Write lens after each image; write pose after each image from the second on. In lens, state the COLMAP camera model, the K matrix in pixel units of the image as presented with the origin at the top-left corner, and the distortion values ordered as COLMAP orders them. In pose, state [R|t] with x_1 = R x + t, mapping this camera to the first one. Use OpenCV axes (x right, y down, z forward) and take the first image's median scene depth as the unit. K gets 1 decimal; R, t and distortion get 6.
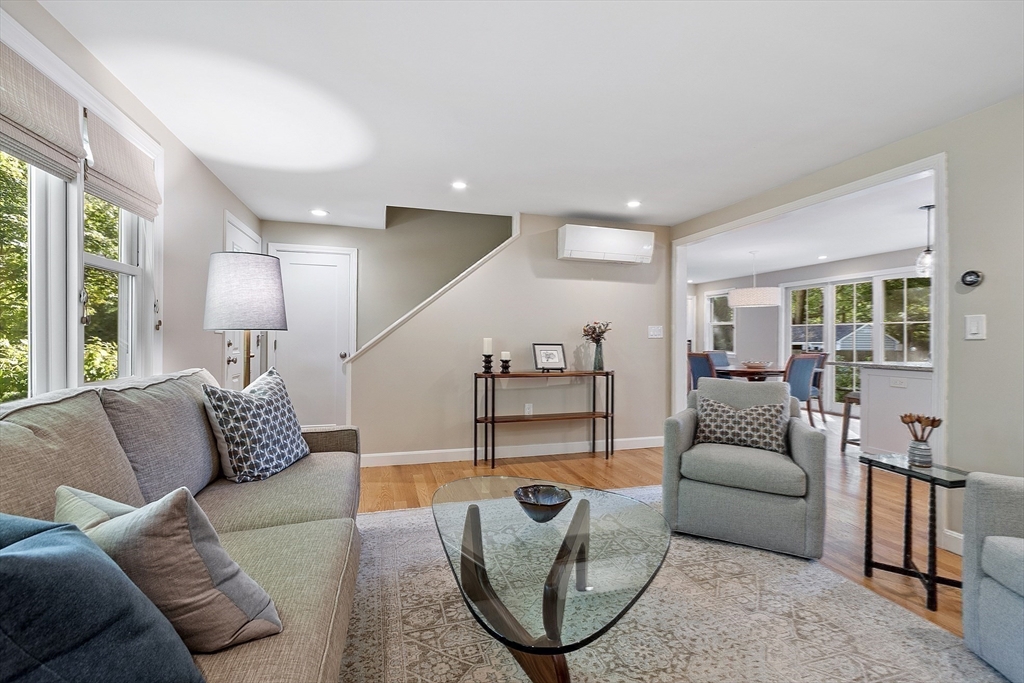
lens RADIAL K [[444.3, 0, 505.5], [0, 444.3, 338.1], [0, 0, 1]] dist [0.000470, -0.000886]
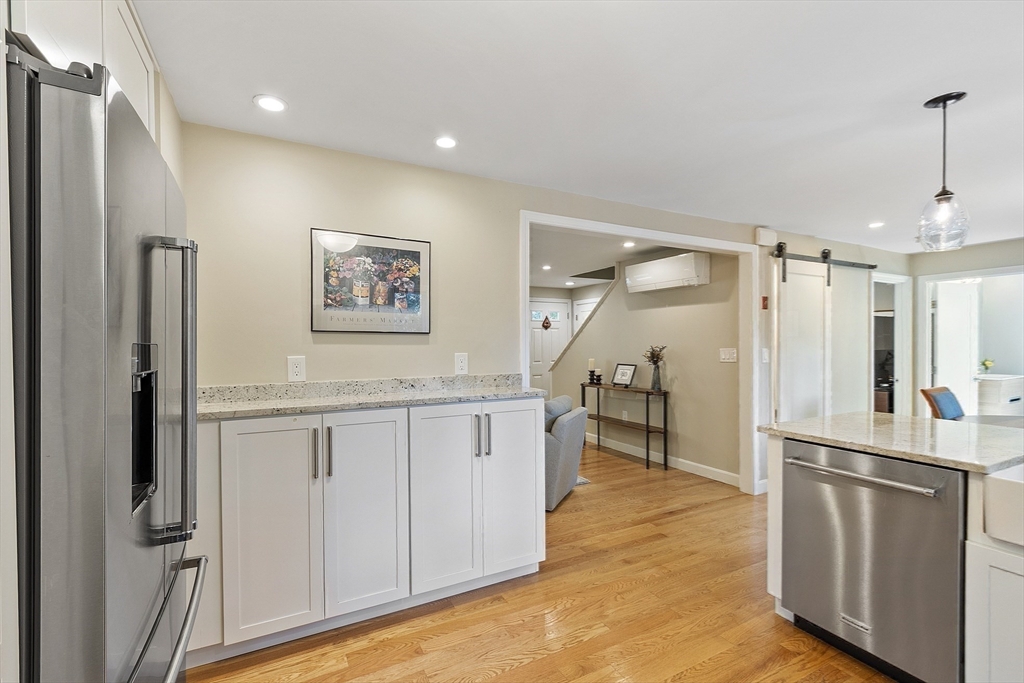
lens RADIAL K [[444.3, 0, 509.0], [0, 444.3, 344.7], [0, 0, 1]] dist [0.000470, -0.000886]
pose [[0.208453, -0.008929, -0.977992, 1.313751], [0.008356, 0.999938, -0.007348, -0.037234], [0.977997, -0.006640, 0.208514, 0.447522]]
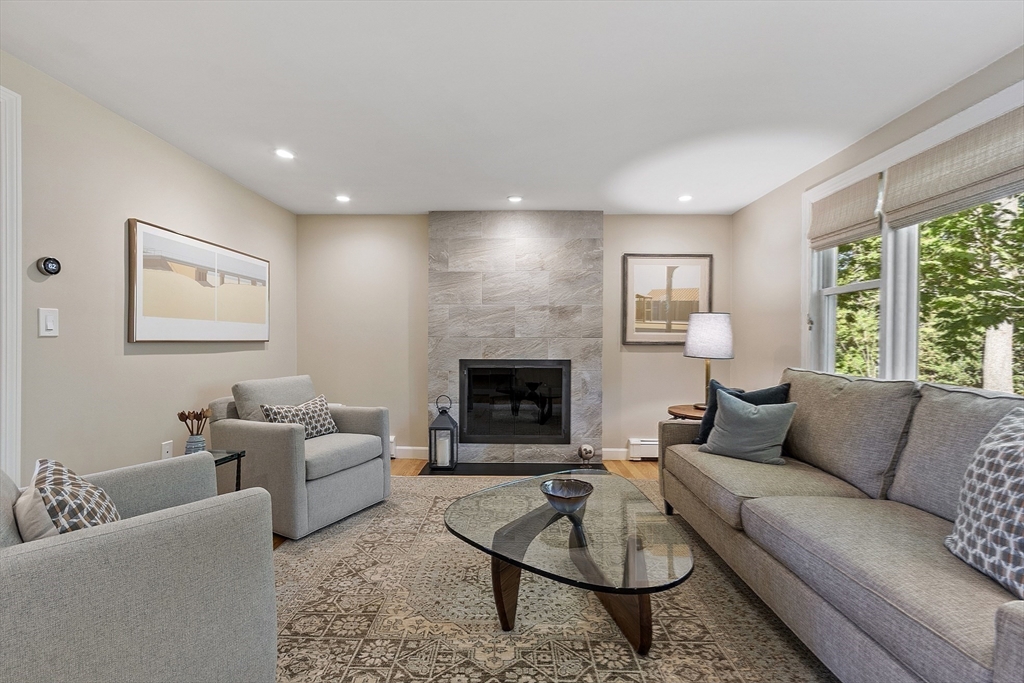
lens RADIAL K [[444.3, 0, 511.4], [0, 444.3, 343.3], [0, 0, 1]] dist [0.000470, -0.000886]
pose [[-0.959821, -0.015253, 0.280200, -0.036446], [-0.013450, 0.999875, 0.008355, -0.001201], [-0.280292, 0.004251, -0.959905, 0.910999]]
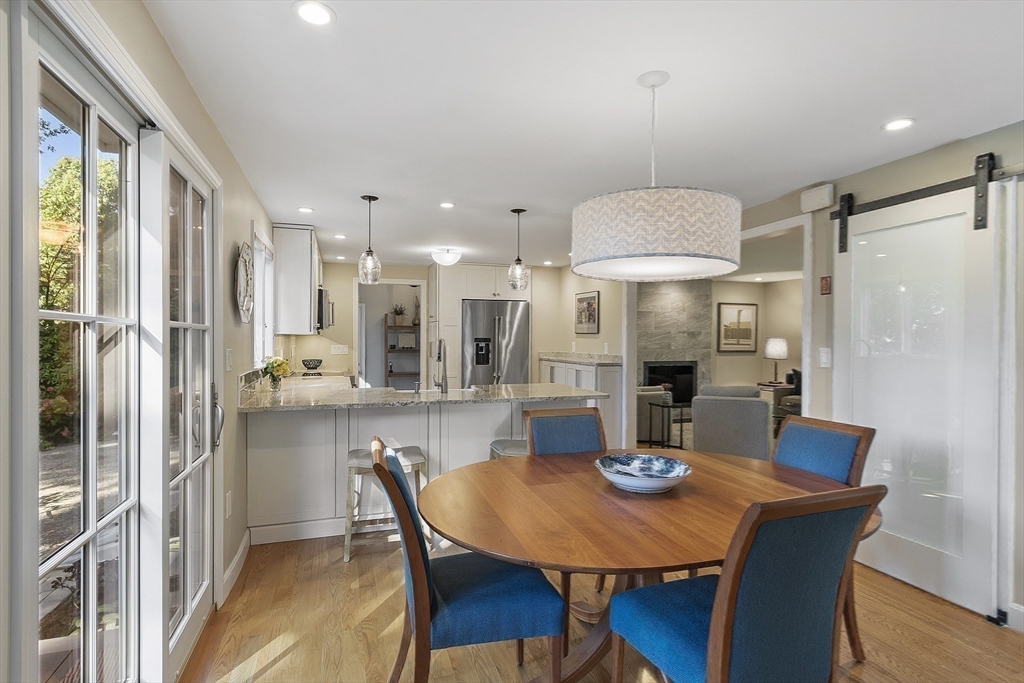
lens RADIAL K [[507.1, 0, 490.5], [0, 507.1, 342.2], [0, 0, 1]] dist [0.002762, 0.000012]
pose [[-0.999738, -0.012569, -0.019136, 1.027684], [-0.012738, 0.999881, 0.008748, -0.042222], [0.019024, 0.008990, -0.999779, 2.000911]]
